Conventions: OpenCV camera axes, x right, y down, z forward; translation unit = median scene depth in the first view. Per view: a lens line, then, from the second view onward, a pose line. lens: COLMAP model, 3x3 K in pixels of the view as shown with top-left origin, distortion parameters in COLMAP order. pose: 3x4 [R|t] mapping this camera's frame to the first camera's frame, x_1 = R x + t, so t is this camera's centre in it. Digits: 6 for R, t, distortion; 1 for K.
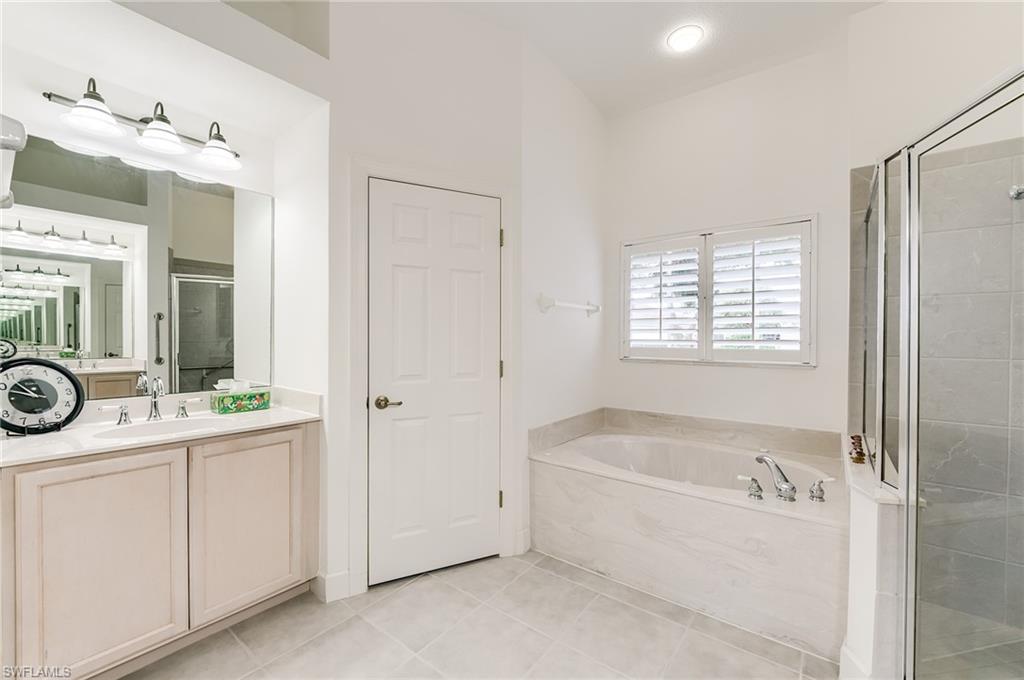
lens RADIAL K [[410.5, 0, 512.0], [0, 410.5, 340.0], [0, 0, 1]] dist [0.001714, -0.009350]
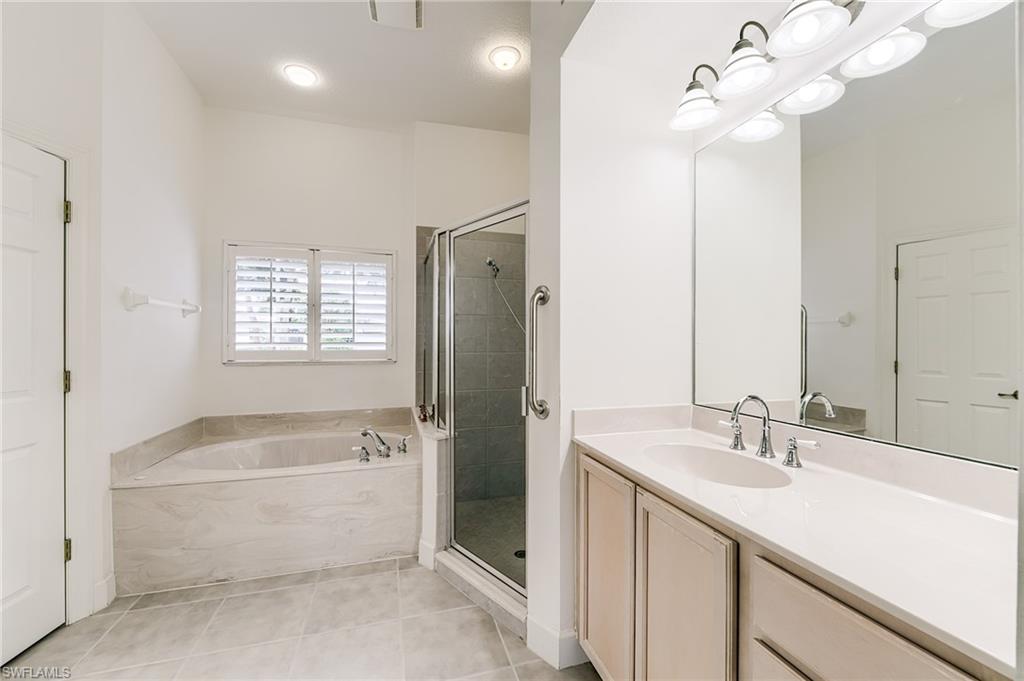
lens RADIAL K [[410.5, 0, 512.0], [0, 410.5, 340.5], [0, 0, 1]] dist [0.001714, -0.009350]
pose [[0.580978, -0.001159, 0.813919, -0.169301], [0.004764, 0.999987, -0.001977, -0.001608], [-0.813906, 0.005026, 0.580975, -0.131994]]
